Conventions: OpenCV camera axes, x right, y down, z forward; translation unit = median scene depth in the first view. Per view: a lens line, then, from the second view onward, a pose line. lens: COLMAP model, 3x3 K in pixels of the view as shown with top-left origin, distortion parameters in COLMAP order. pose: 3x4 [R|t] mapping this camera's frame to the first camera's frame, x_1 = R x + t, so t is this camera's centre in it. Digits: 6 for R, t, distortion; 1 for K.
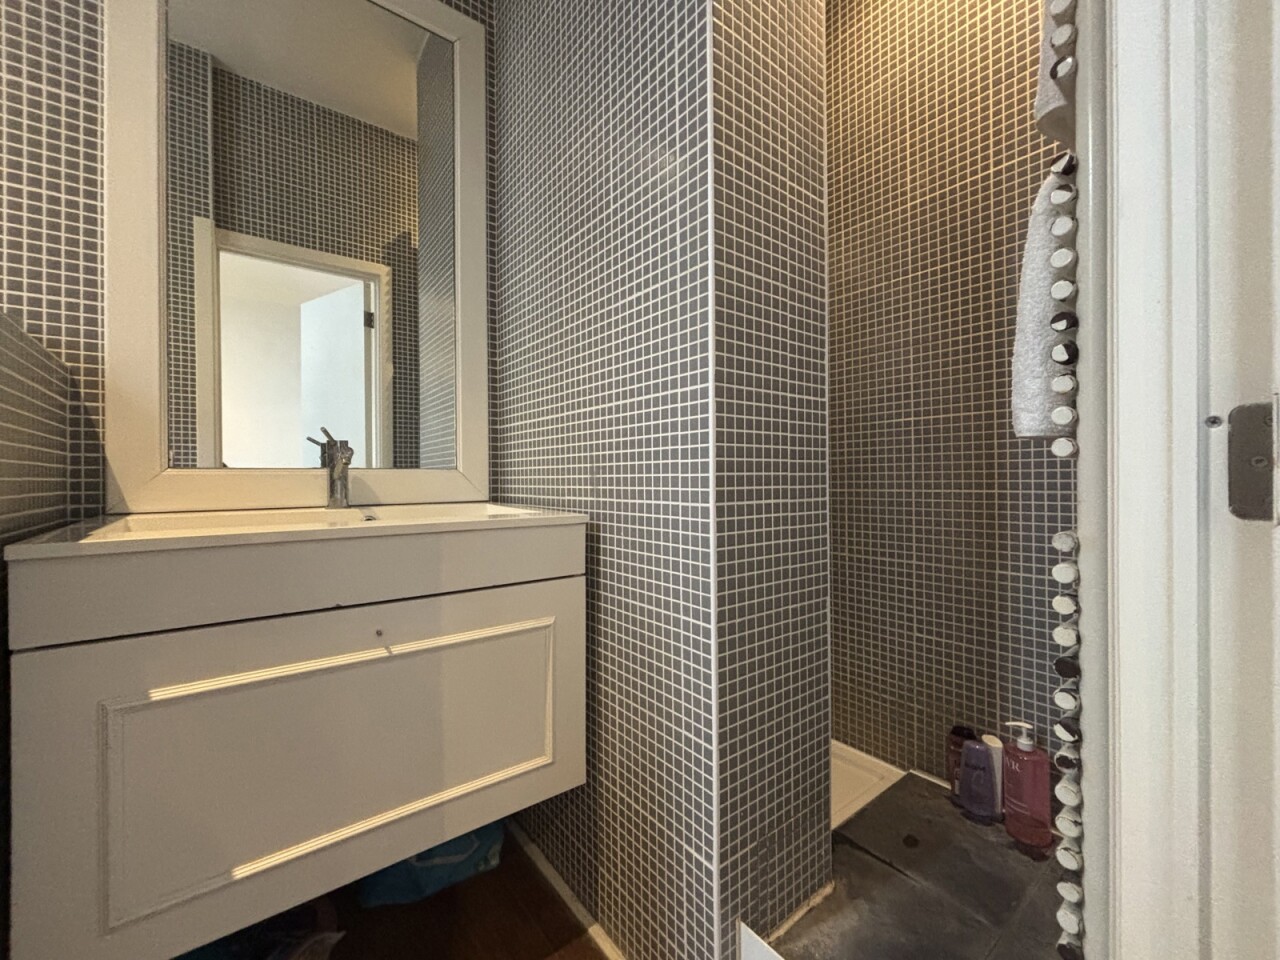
lens RADIAL K [[513.0, 0, 637.7], [0, 513.0, 479.1], [0, 0, 1]] dist [0.001618, -0.000272]
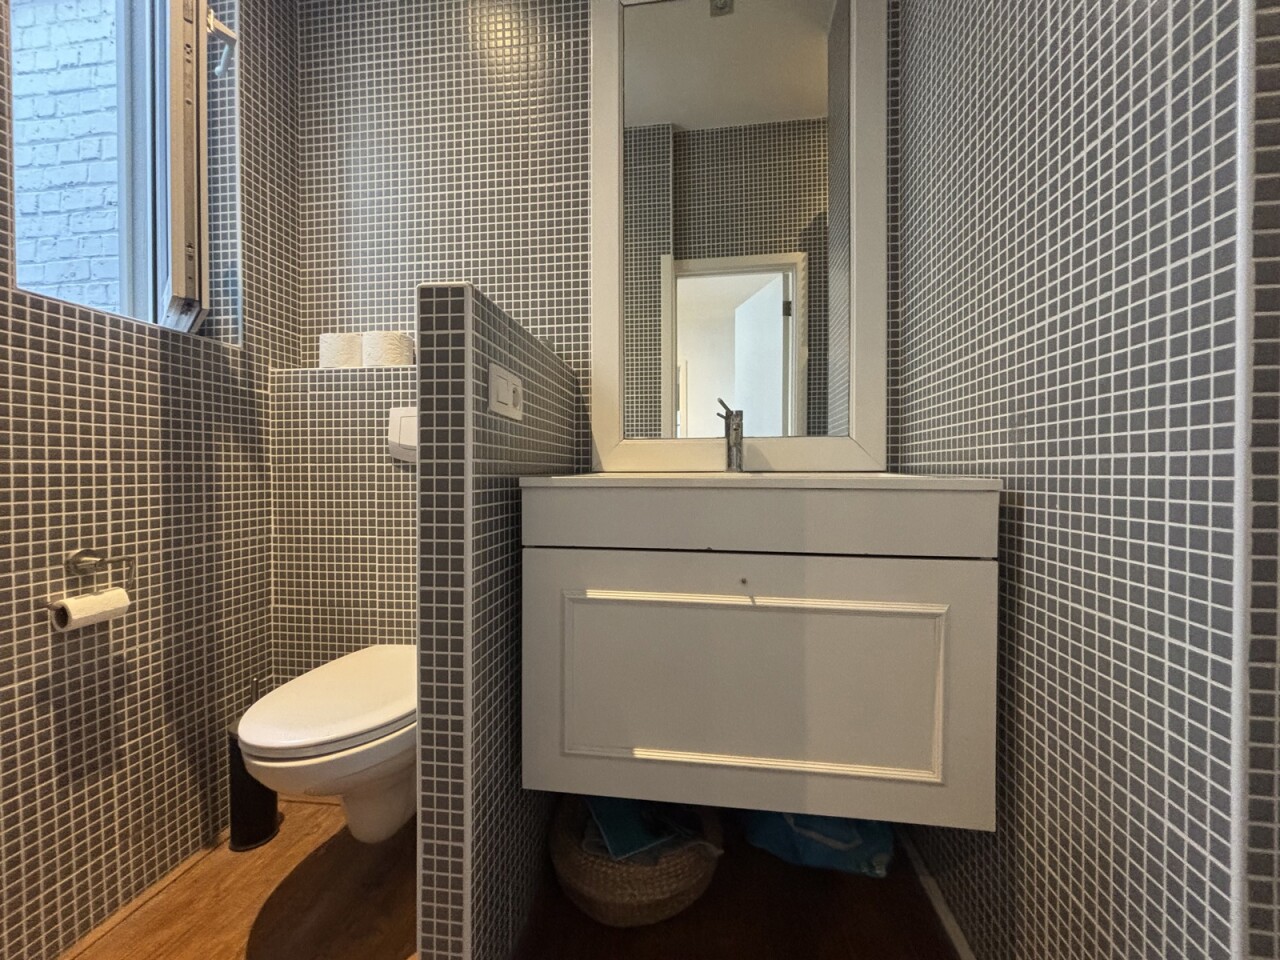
lens RADIAL K [[513.0, 0, 643.5], [0, 513.0, 481.3], [0, 0, 1]] dist [0.001618, -0.000272]
pose [[0.702149, 0.017462, -0.711816, 0.073599], [-0.003530, 0.999772, 0.021043, 0.063315], [0.712021, -0.012263, 0.702051, 0.109216]]
